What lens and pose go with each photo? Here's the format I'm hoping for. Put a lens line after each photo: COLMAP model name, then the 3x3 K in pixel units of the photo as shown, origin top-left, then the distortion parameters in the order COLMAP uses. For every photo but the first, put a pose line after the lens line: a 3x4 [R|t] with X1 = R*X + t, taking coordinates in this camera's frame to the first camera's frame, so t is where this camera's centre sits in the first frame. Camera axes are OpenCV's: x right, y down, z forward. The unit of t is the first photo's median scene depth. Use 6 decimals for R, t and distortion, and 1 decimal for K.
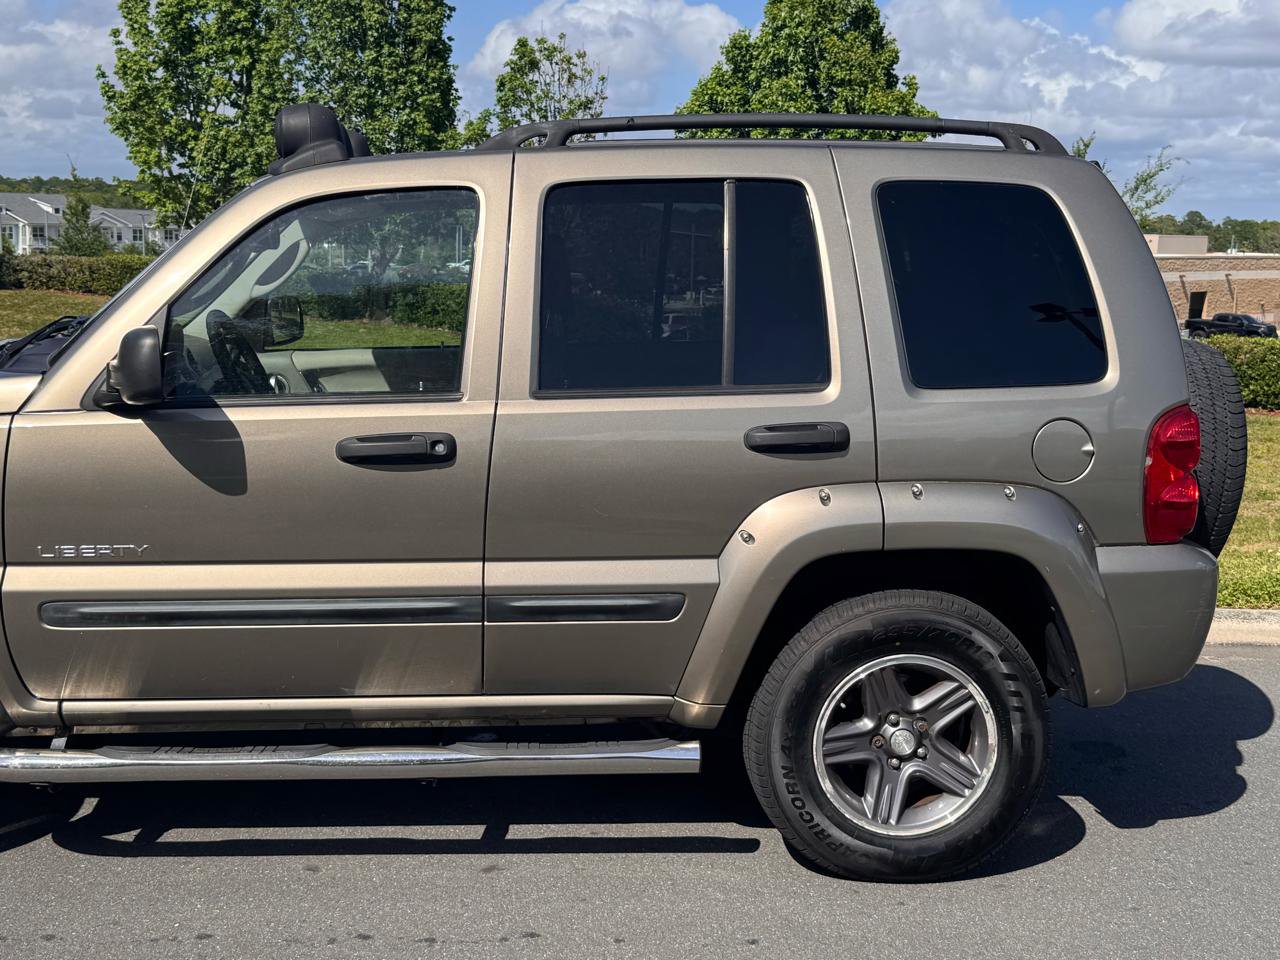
lens RADIAL K [[1489.4, 0, 651.6], [0, 1489.4, 471.4], [0, 0, 1]] dist [0.079390, 0.000000]
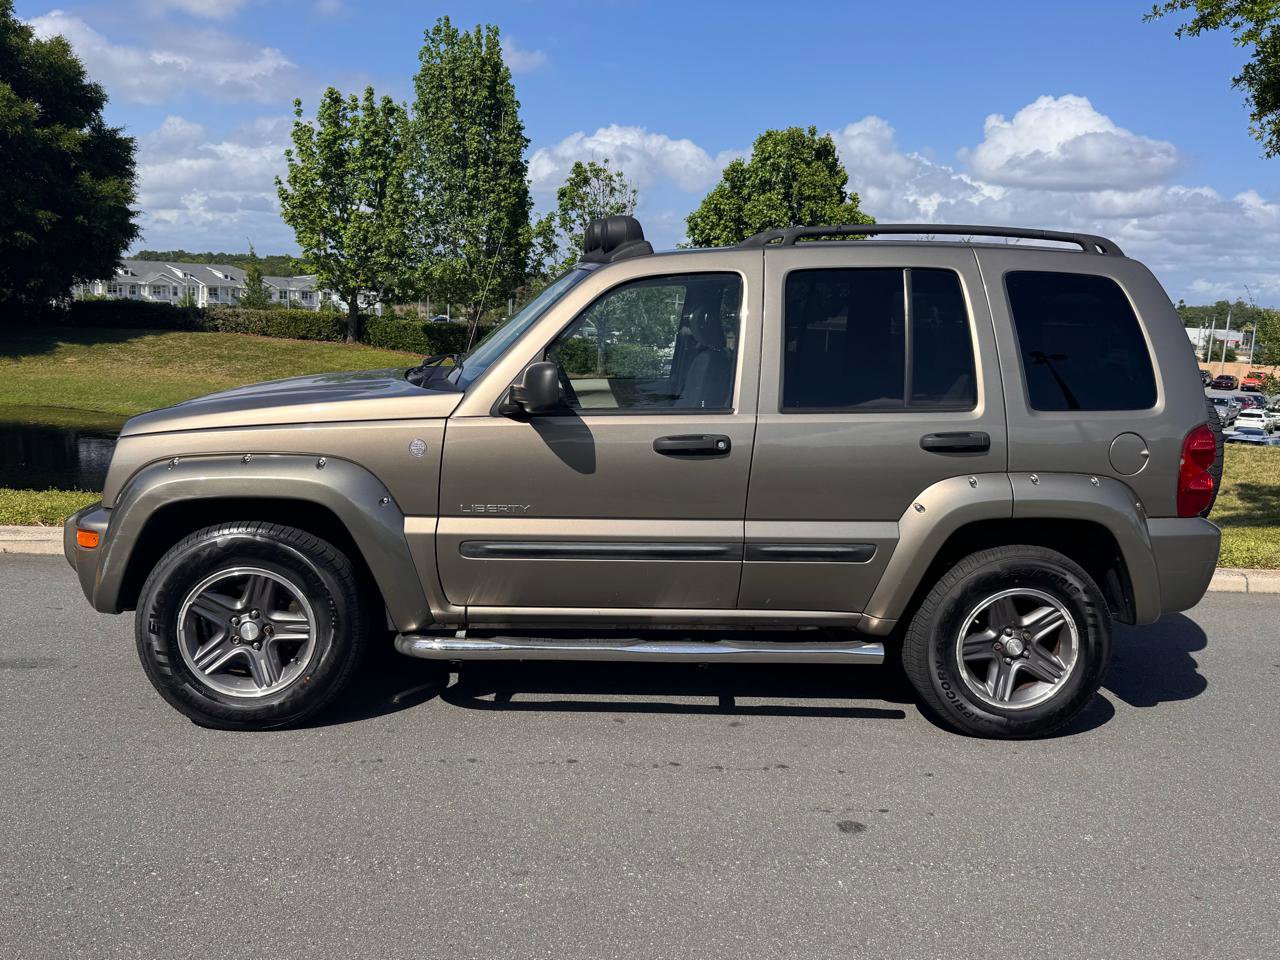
lens RADIAL K [[1055.1, 0, 635.5], [0, 1055.1, 477.2], [0, 0, 1]] dist [0.110726, -0.181393]
pose [[0.999840, 0.017422, 0.004005, -0.218669], [-0.017451, 0.999822, 0.007144, 0.010338], [-0.003879, -0.007213, 0.999966, -0.067317]]
